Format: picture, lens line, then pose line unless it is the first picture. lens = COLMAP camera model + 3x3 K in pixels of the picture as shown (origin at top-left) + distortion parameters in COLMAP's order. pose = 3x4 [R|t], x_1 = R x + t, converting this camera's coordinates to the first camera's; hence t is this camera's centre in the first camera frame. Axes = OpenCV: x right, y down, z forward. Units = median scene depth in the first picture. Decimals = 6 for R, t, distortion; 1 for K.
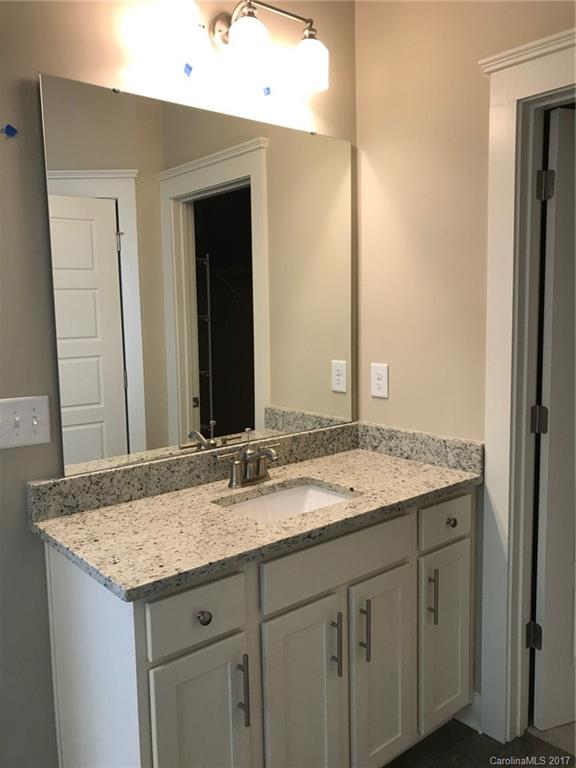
lens RADIAL K [[635.8, 0, 289.9], [0, 635.8, 385.5], [0, 0, 1]] dist [0.033539, -0.036193]
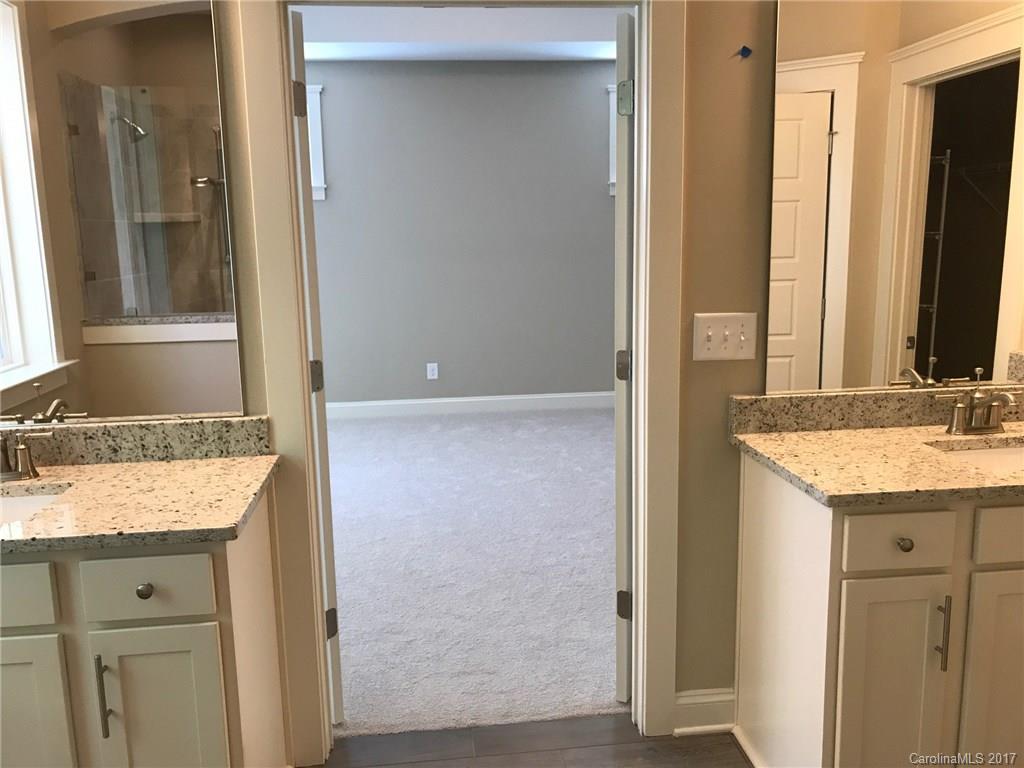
lens RADIAL K [[847.7, 0, 508.6], [0, 847.7, 384.1], [0, 0, 1]] dist [0.033539, -0.036193]
pose [[0.832183, 0.096507, -0.546038, 0.042175], [-0.058831, 0.994547, 0.086117, 0.034906], [0.551371, -0.039541, 0.833323, -0.349375]]
